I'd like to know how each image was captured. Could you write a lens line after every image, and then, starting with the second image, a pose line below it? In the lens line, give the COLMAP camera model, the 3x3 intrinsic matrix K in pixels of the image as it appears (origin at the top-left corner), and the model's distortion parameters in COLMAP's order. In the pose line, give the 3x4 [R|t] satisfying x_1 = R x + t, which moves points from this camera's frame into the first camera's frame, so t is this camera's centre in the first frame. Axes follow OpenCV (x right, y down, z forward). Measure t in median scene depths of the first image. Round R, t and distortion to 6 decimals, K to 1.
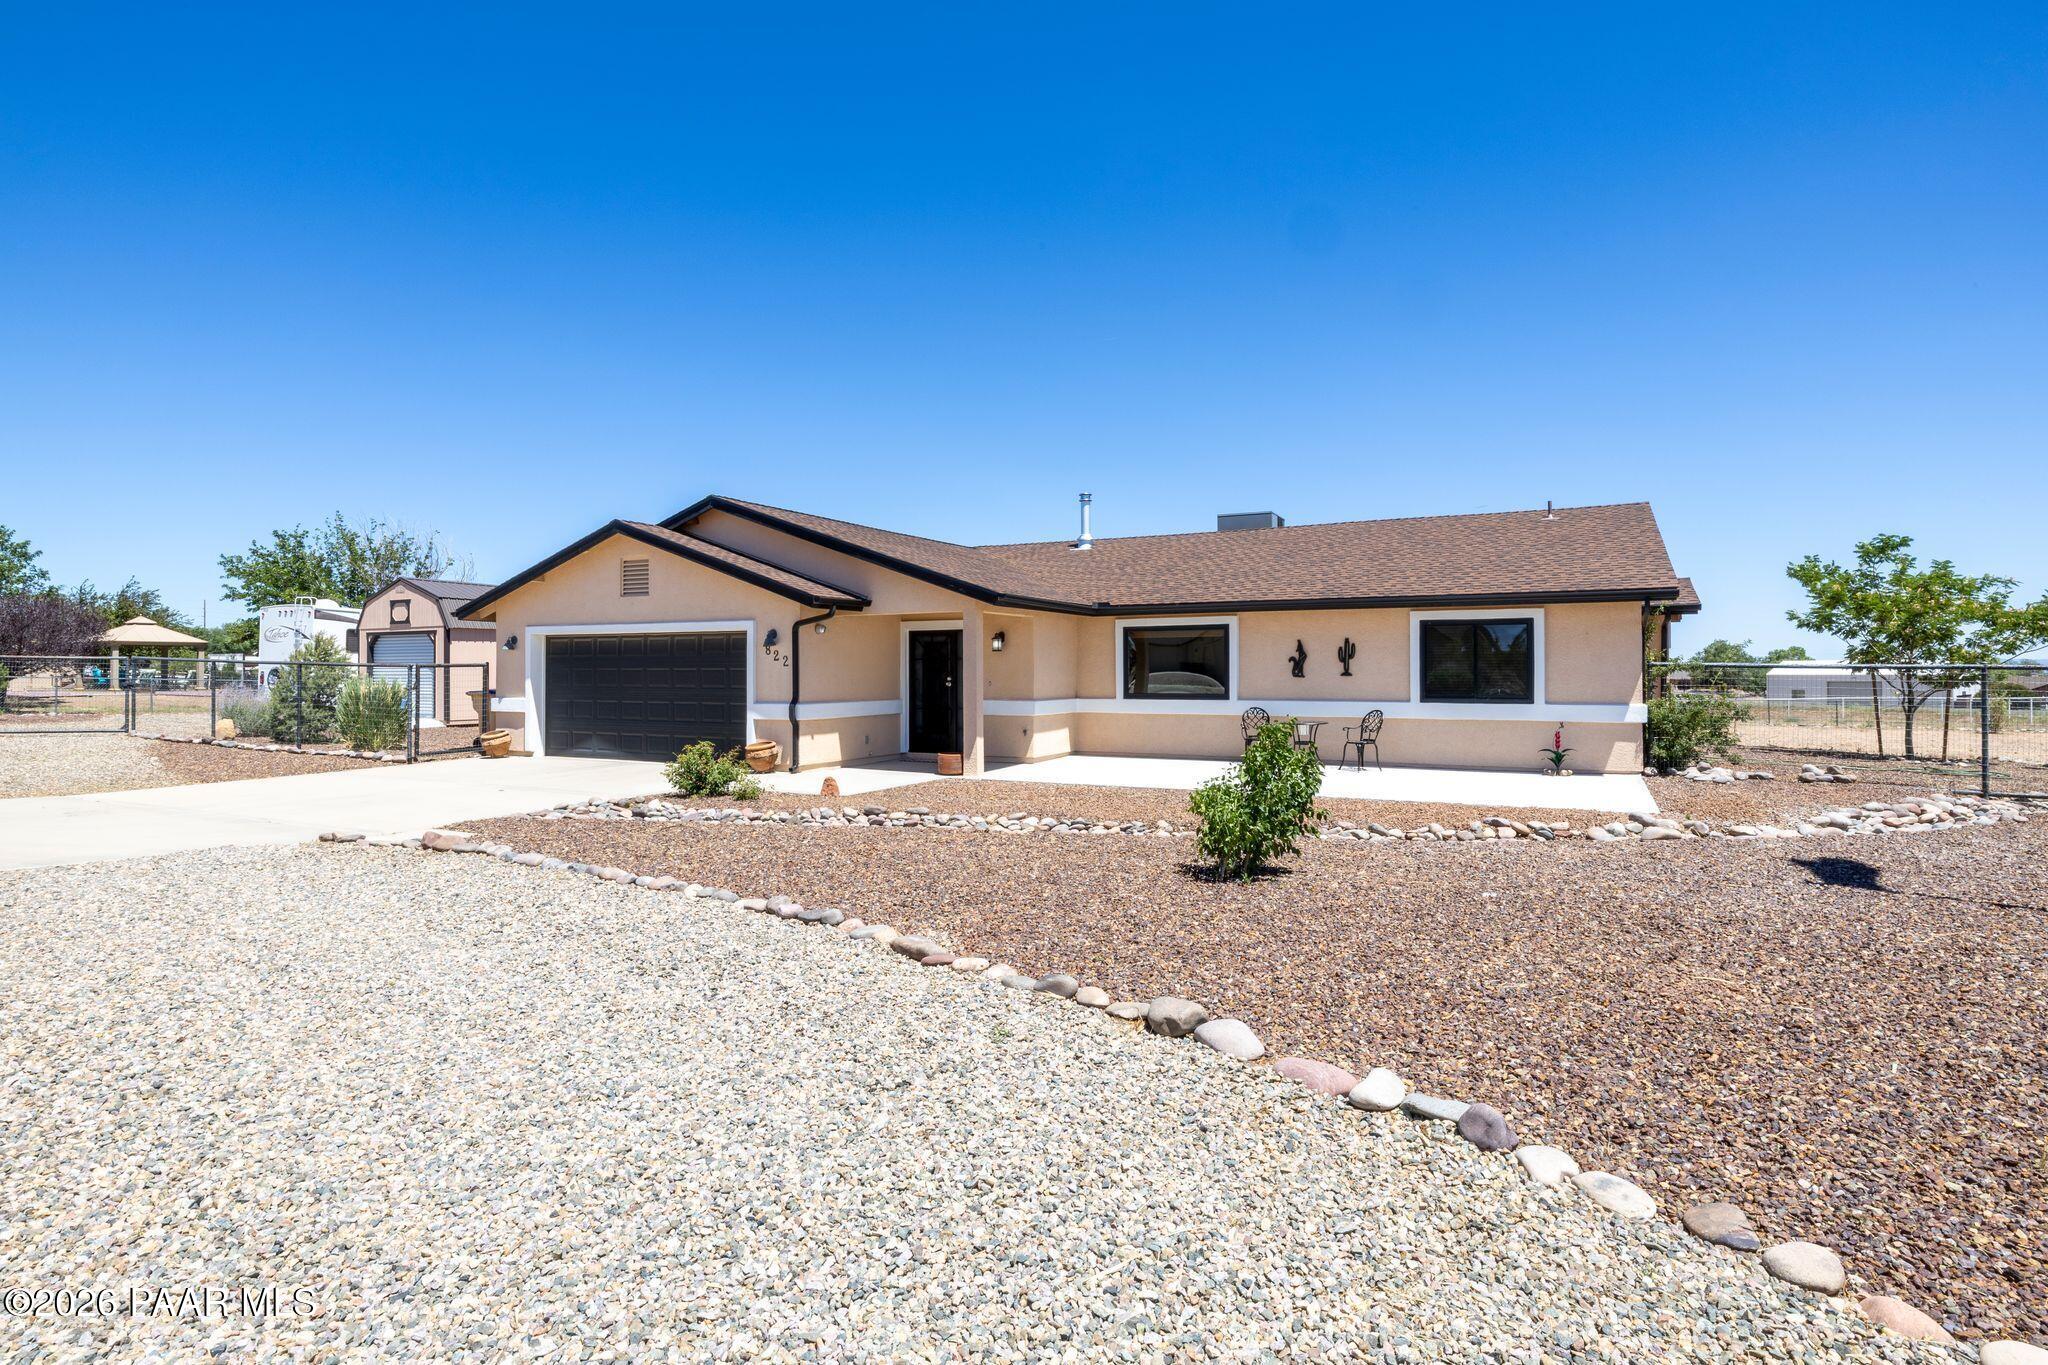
lens RADIAL K [[1050.7, 0, 1024.0], [0, 1050.7, 682.5], [0, 0, 1]] dist [-0.005746, -0.000656]
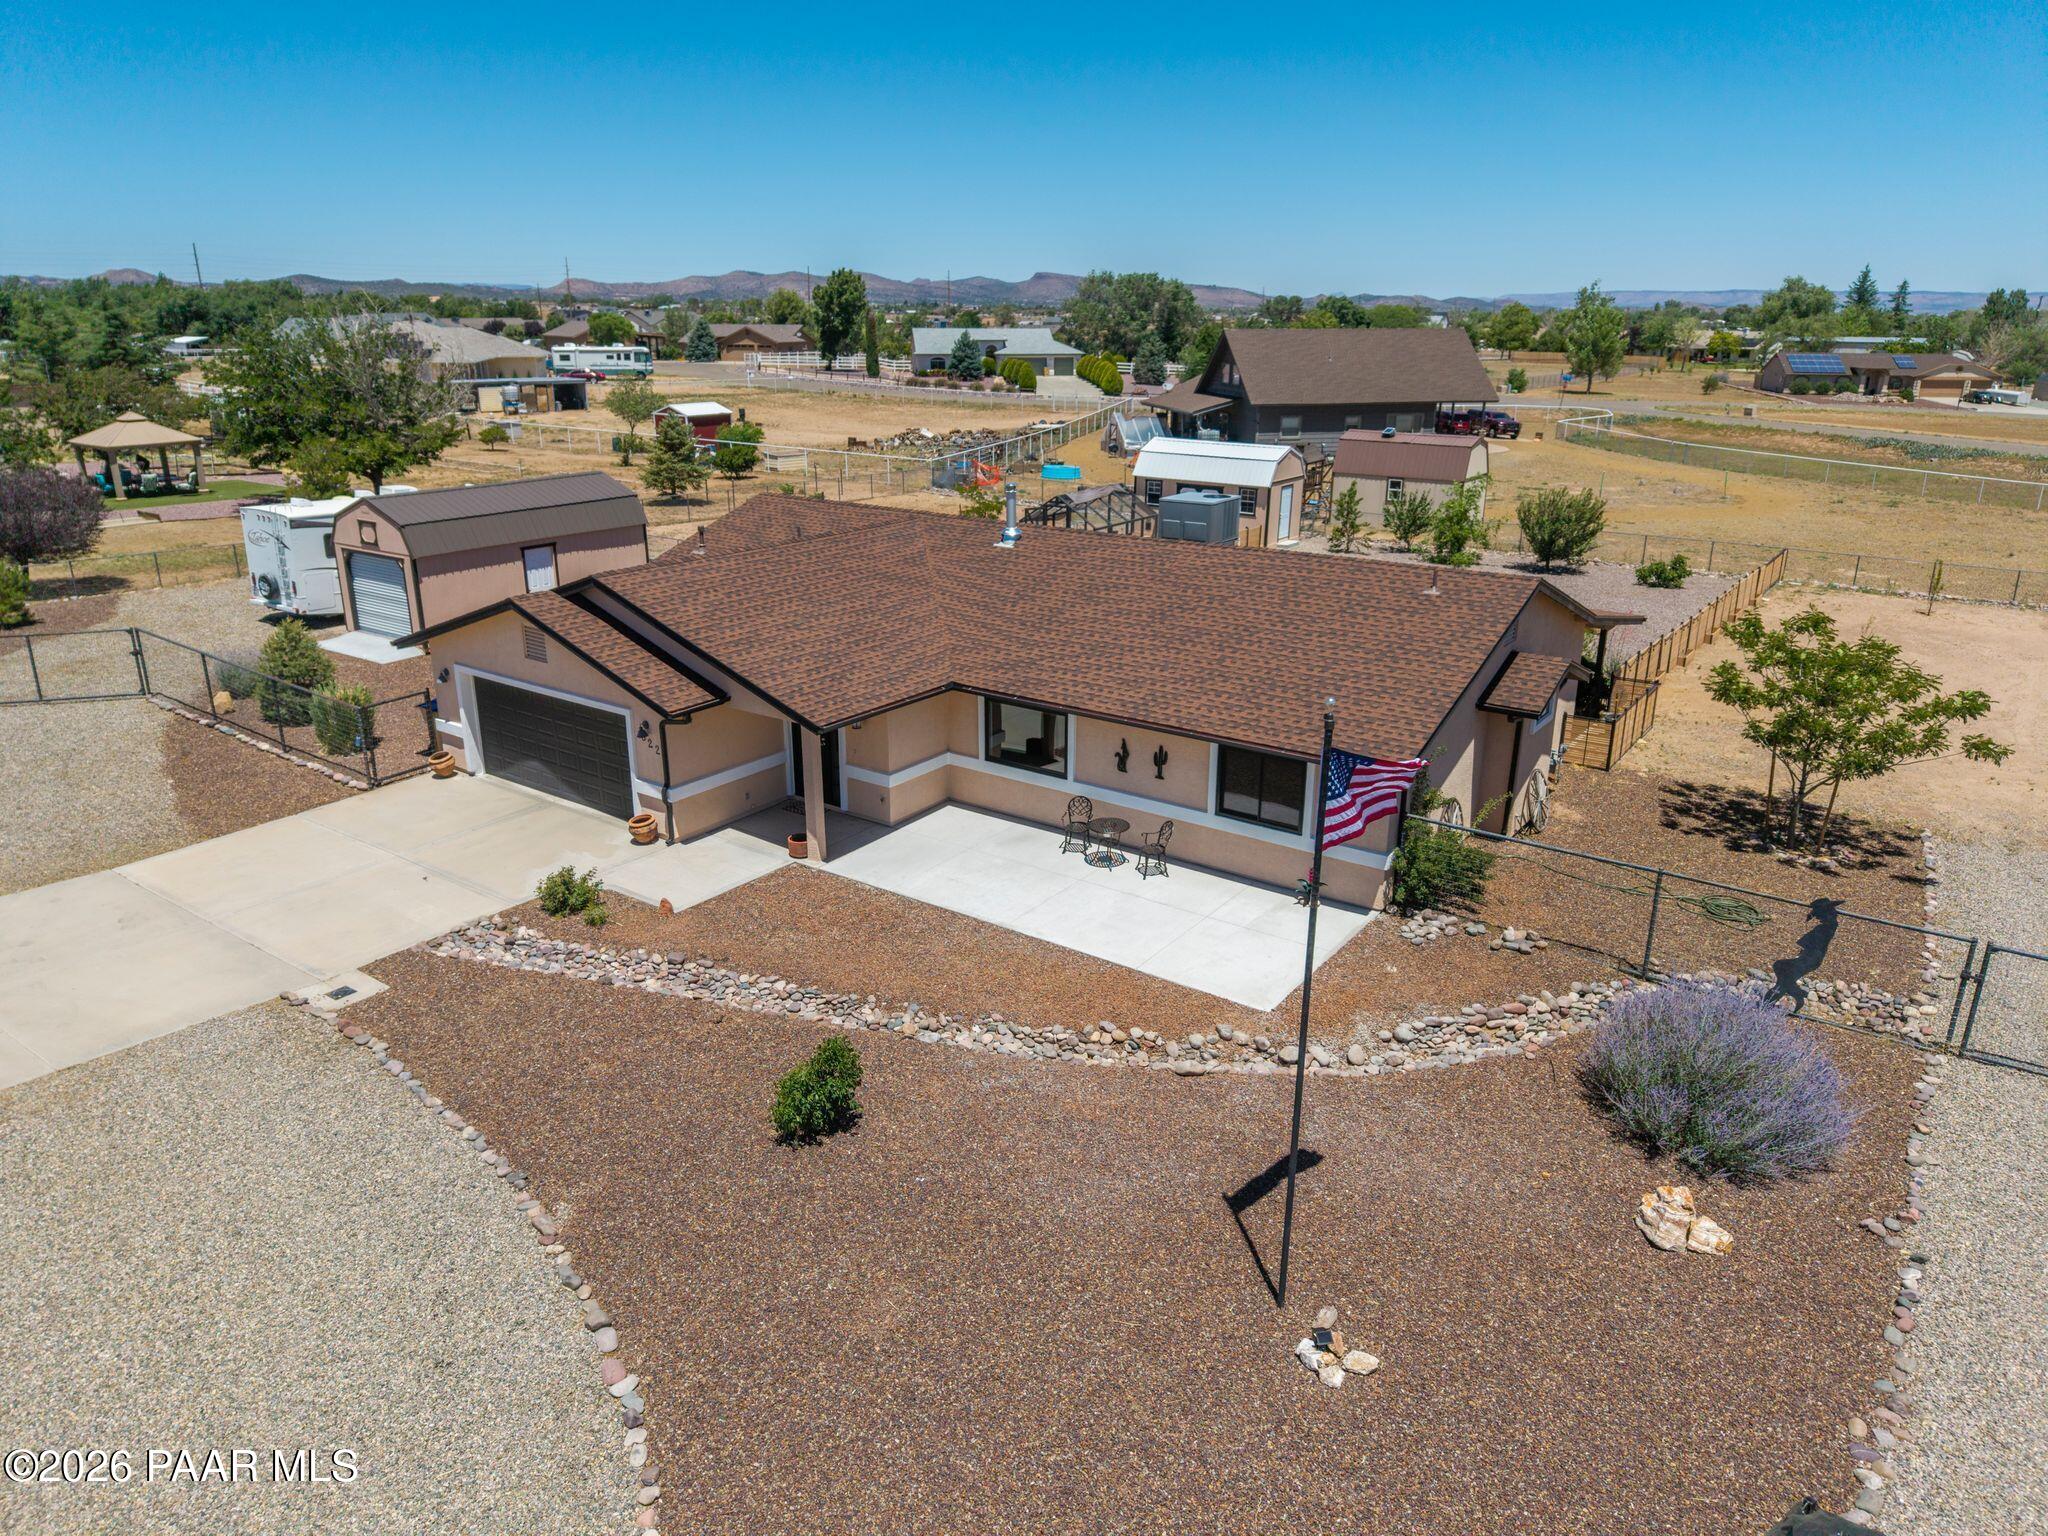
lens RADIAL K [[1366.6, 0, 1029.7], [0, 1366.6, 764.7], [0, 0, 1]] dist [0.042732, -0.062381]
pose [[0.988875, 0.051220, -0.139651, 0.356902], [-0.005831, 0.951473, 0.307678, -0.434841], [0.148633, -0.303441, 0.941186, -0.325270]]
